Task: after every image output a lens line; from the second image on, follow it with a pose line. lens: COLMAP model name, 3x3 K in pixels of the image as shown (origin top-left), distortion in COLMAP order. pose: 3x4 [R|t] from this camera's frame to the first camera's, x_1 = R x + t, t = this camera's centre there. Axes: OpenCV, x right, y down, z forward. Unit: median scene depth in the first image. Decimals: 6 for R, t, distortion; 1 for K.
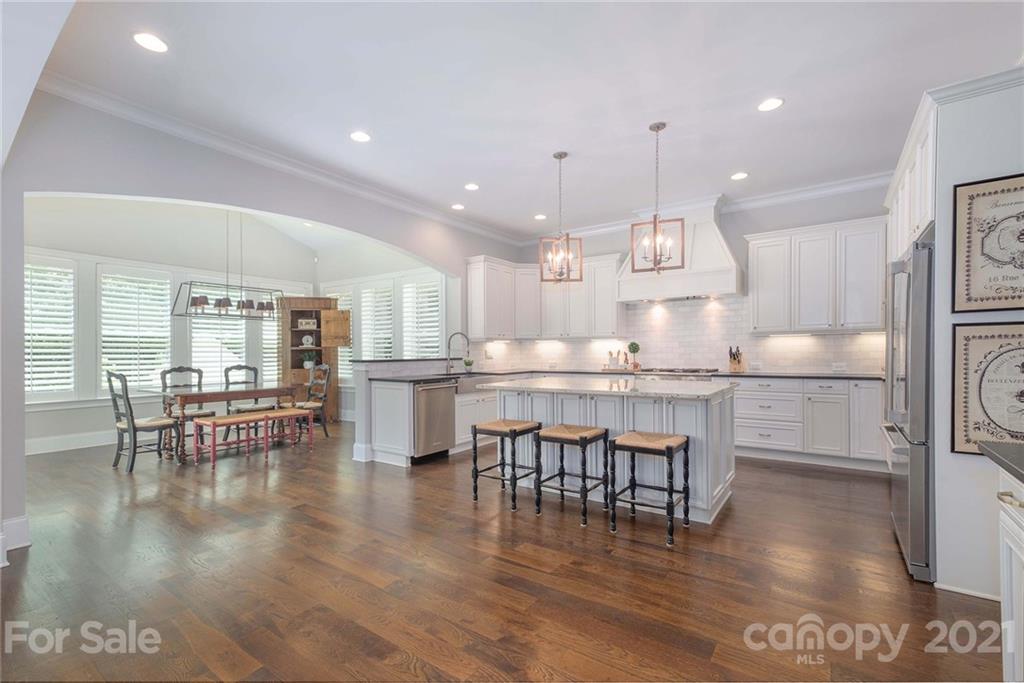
lens RADIAL K [[449.0, 0, 521.3], [0, 449.0, 338.5], [0, 0, 1]] dist [-0.002561, -0.000606]
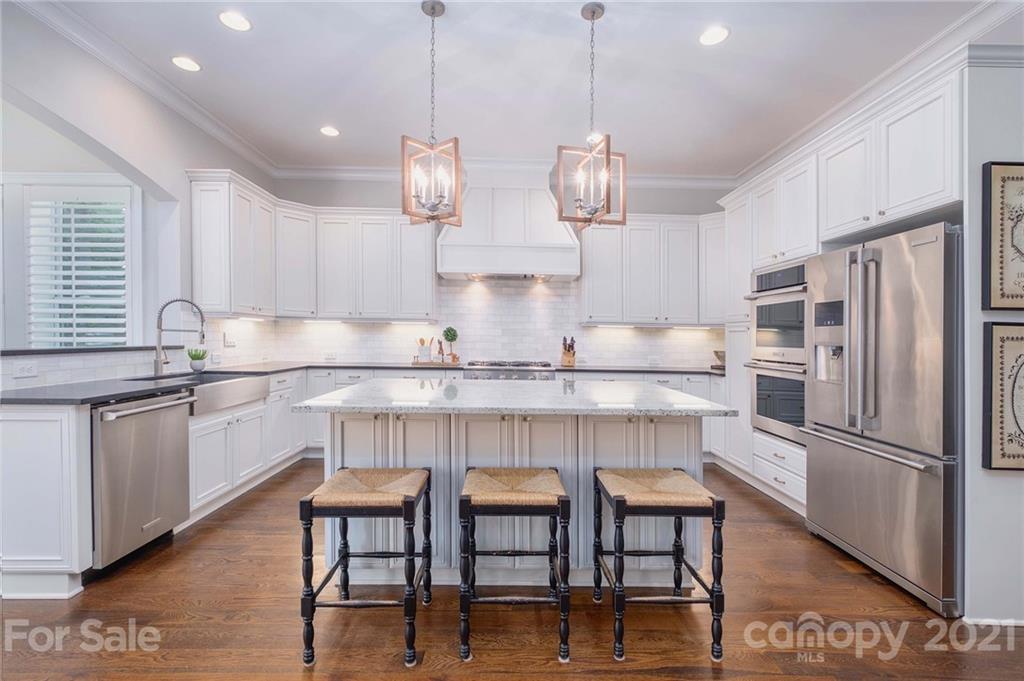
lens RADIAL K [[460.0, 0, 510.9], [0, 460.0, 342.7], [0, 0, 1]] dist [0.002363, 0.000570]
pose [[0.826458, 0.015823, 0.562776, -0.120856], [-0.039252, 0.998792, 0.029561, 0.006706], [-0.561629, -0.046521, 0.826080, 0.304944]]
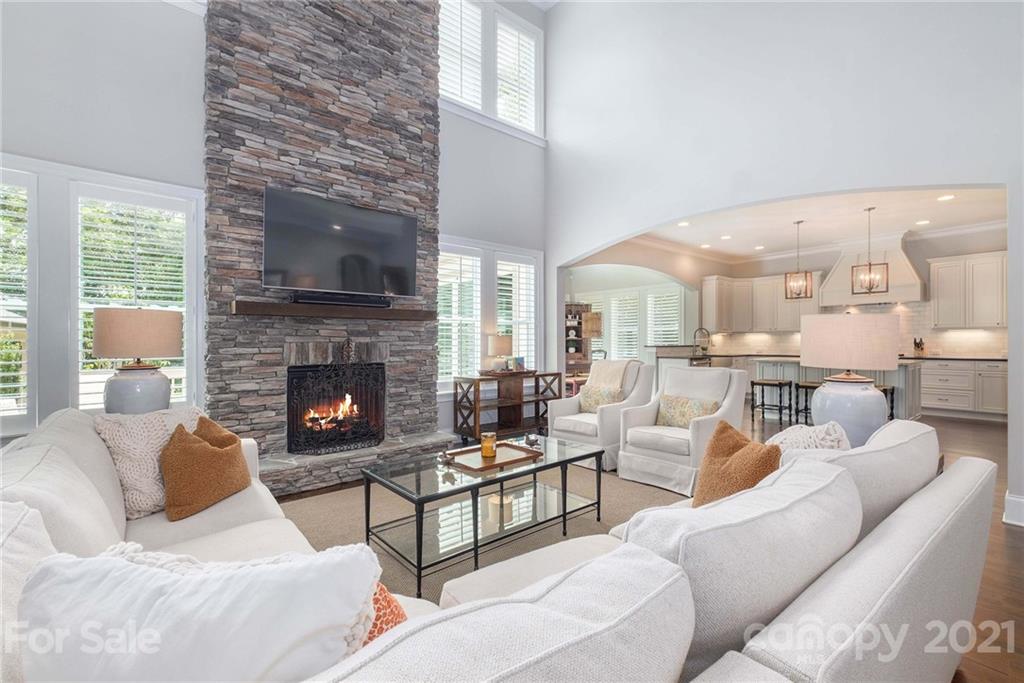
lens RADIAL K [[465.1, 0, 512.0], [0, 465.1, 341.5], [0, 0, 1]] dist [-0.002174, -0.000458]
pose [[0.968391, 0.003342, -0.249416, -0.371199], [0.003706, 0.999607, 0.027781, -0.015801], [0.249411, -0.027827, 0.967998, -0.681727]]
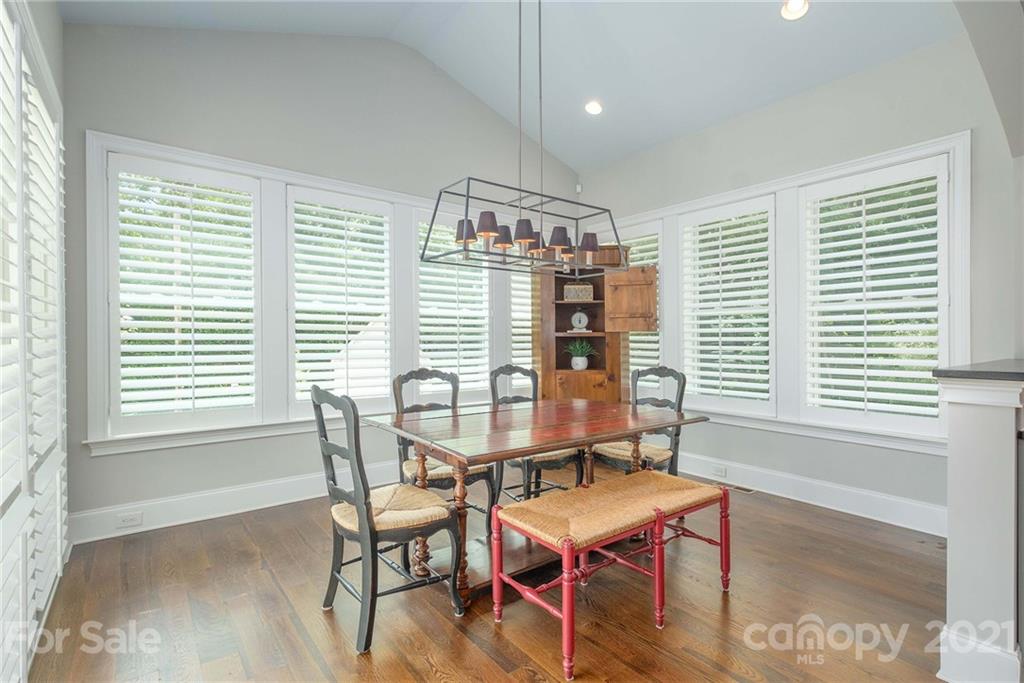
lens RADIAL K [[471.5, 0, 512.0], [0, 471.5, 341.5], [0, 0, 1]] dist [0.001010, 0.000067]
pose [[0.952537, 0.006245, -0.304358, -0.483581], [0.002985, 0.999550, 0.029851, 0.015853], [0.304408, -0.029342, 0.952090, 0.504275]]
